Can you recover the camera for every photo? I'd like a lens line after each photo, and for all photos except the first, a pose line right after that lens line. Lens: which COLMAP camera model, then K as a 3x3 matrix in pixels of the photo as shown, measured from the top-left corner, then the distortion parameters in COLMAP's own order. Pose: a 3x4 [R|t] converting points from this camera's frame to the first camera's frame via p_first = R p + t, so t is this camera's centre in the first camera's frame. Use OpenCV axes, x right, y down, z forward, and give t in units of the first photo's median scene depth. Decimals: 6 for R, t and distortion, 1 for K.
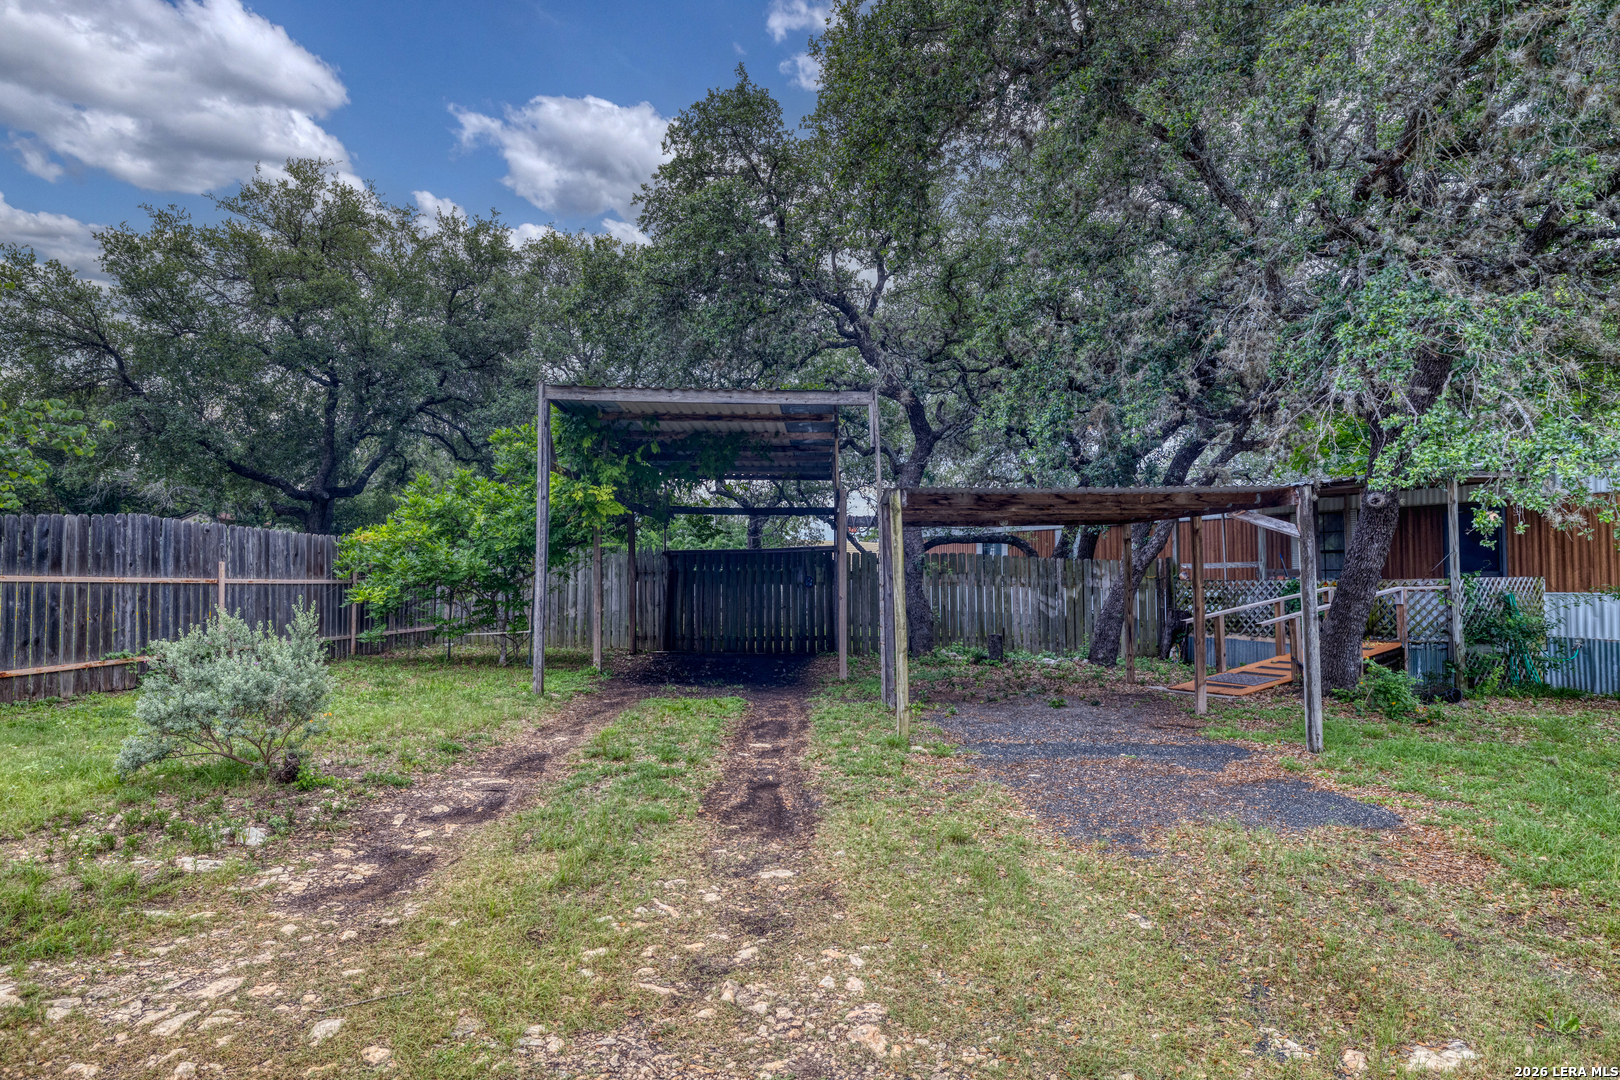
lens RADIAL K [[941.7, 0, 807.6], [0, 941.7, 534.3], [0, 0, 1]] dist [-0.007220, -0.000471]
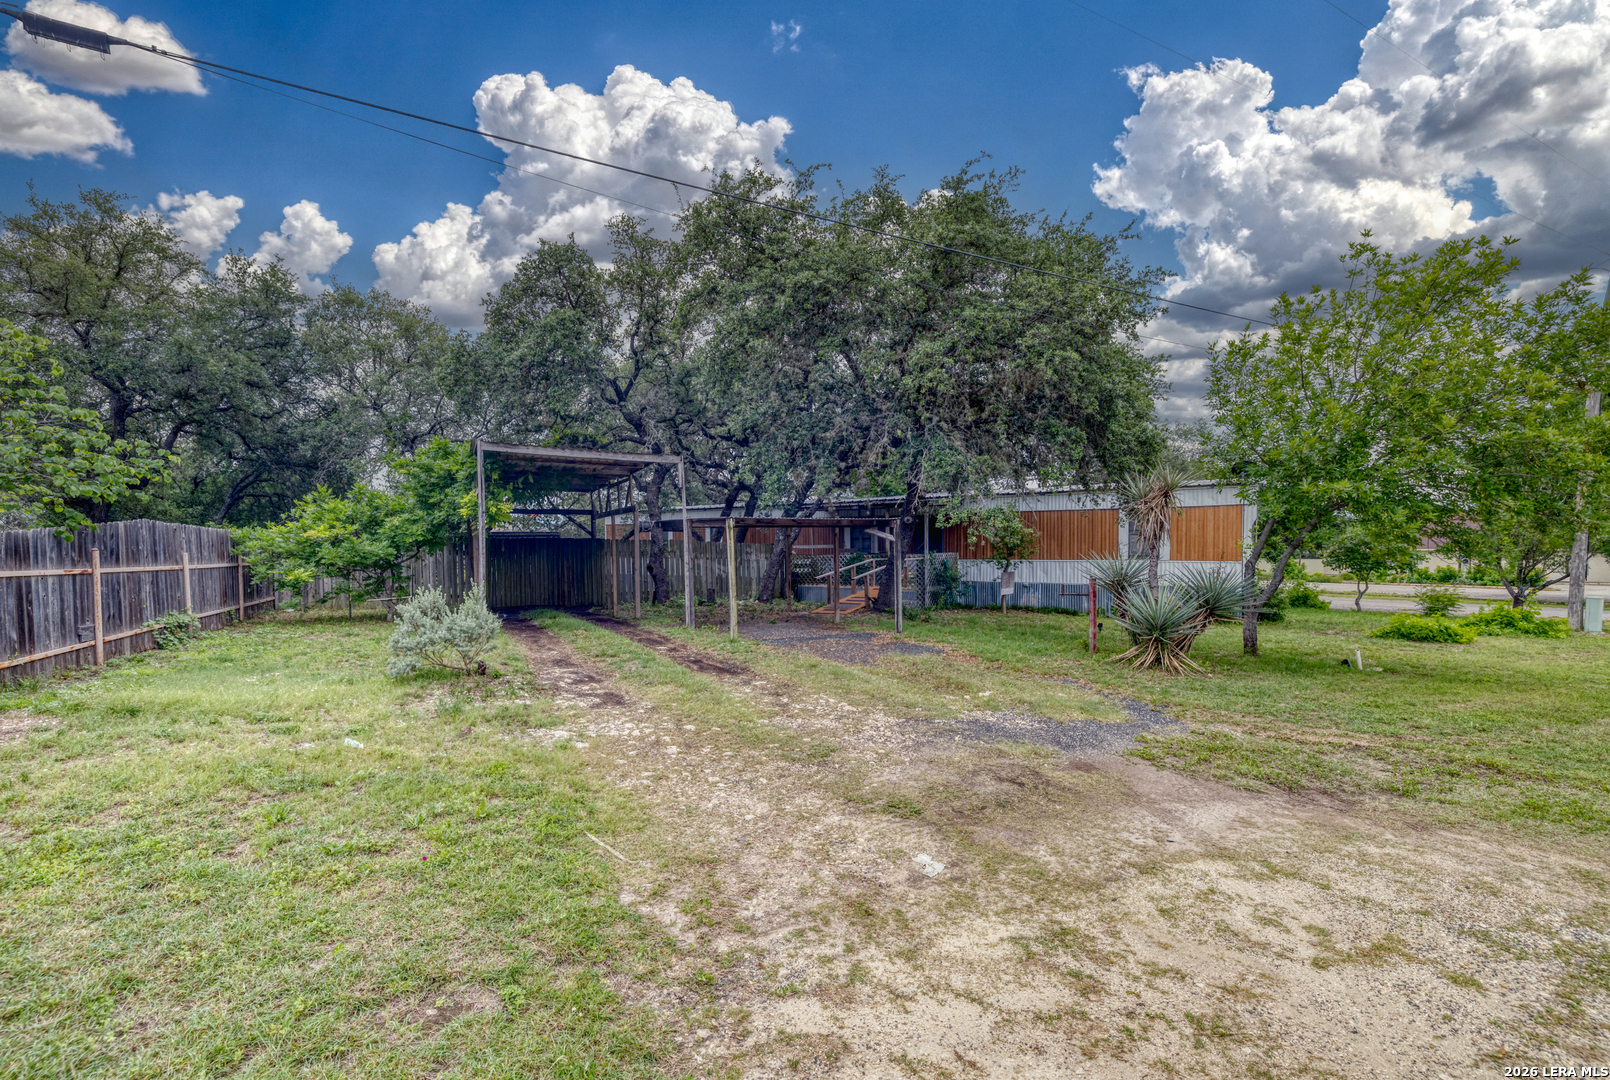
lens RADIAL K [[691.8, 0, 807.0], [0, 691.8, 545.7], [0, 0, 1]] dist [0.000925, -0.000007]
pose [[0.884065, -0.004266, 0.467345, -0.338753], [-0.015944, 0.999101, 0.039281, -0.035520], [-0.467092, -0.042178, 0.883202, -0.295533]]
